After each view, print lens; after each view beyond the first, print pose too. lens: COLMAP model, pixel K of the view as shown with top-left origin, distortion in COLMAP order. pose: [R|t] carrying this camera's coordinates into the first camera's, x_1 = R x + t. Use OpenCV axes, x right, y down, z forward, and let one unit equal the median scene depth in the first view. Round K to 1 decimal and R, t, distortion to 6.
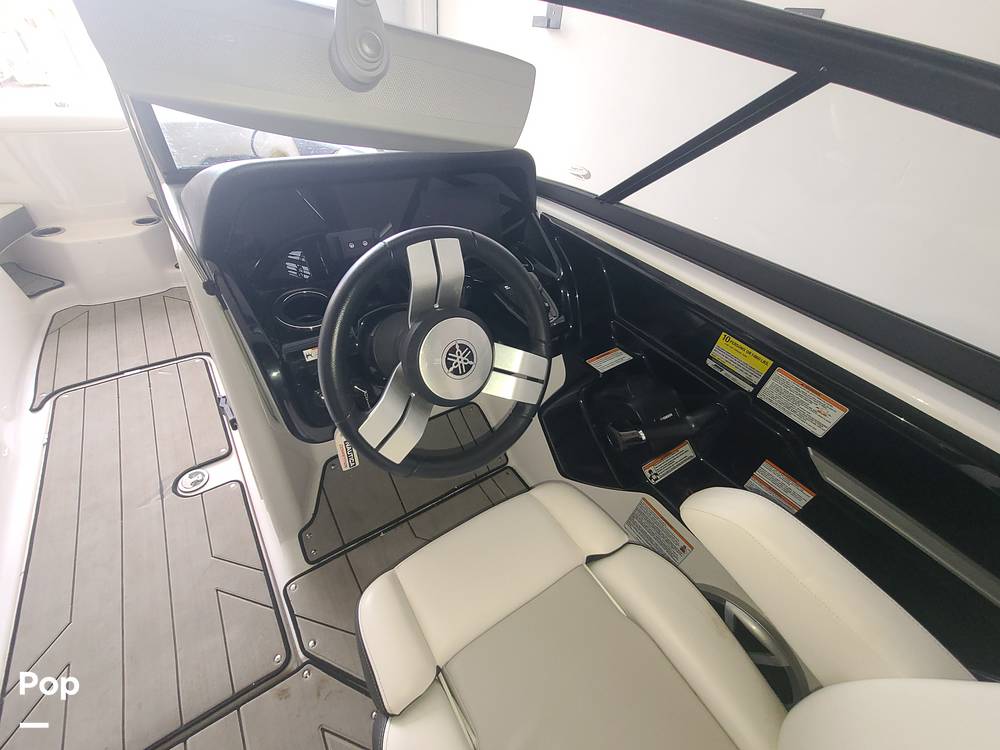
lens RADIAL K [[407.9, 0, 494.5], [0, 407.9, 371.8], [0, 0, 1]] dist [-0.002907, -0.001909]
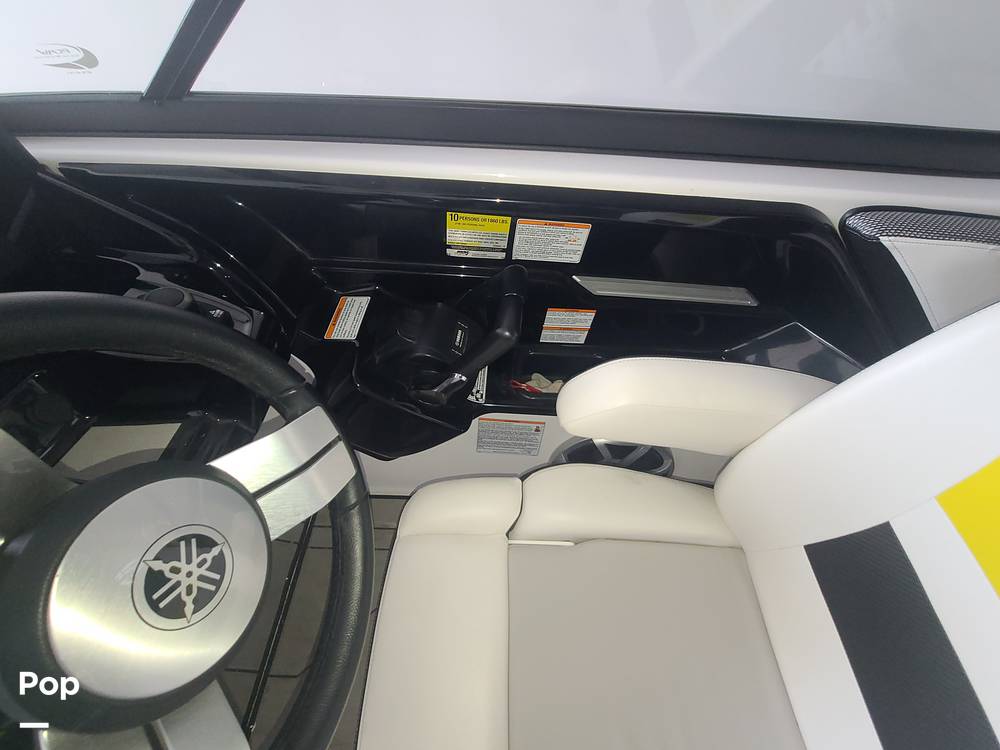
lens RADIAL K [[407.9, 0, 494.9], [0, 407.9, 370.2], [0, 0, 1]] dist [-0.002907, -0.001909]
pose [[0.580839, -0.657484, 0.479939, 0.022066], [0.525434, 0.753140, 0.395853, -0.111794], [-0.621728, 0.022250, 0.782917, 0.273331]]
